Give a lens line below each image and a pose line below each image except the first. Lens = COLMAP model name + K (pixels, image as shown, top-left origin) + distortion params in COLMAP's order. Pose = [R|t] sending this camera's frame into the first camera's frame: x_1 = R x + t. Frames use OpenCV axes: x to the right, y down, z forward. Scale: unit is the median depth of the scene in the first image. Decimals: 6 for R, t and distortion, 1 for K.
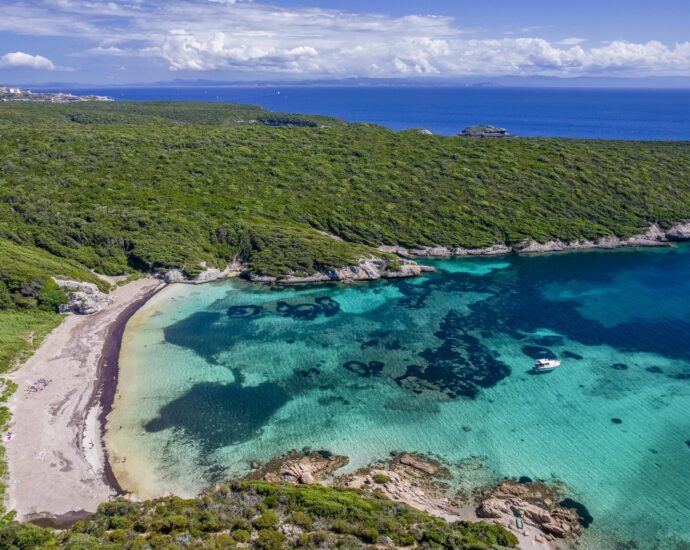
lens RADIAL K [[542.9, 0, 344.6], [0, 542.9, 260.8], [0, 0, 1]] dist [-0.056363, 0.043664]
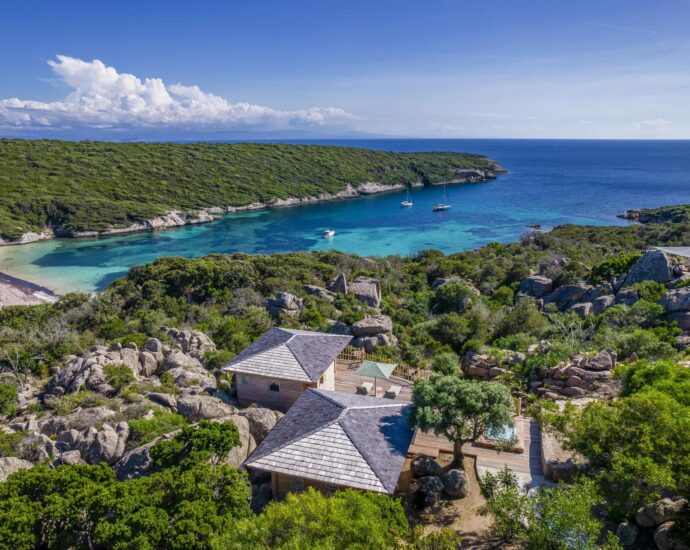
lens RADIAL K [[542.9, 0, 344.6], [0, 542.9, 260.8], [0, 0, 1]] dist [-0.056363, 0.043664]
pose [[0.812771, -0.134764, 0.566783, -0.317374], [0.189552, 0.981114, -0.038540, 0.209285], [-0.550885, 0.138760, 0.822965, -0.184707]]
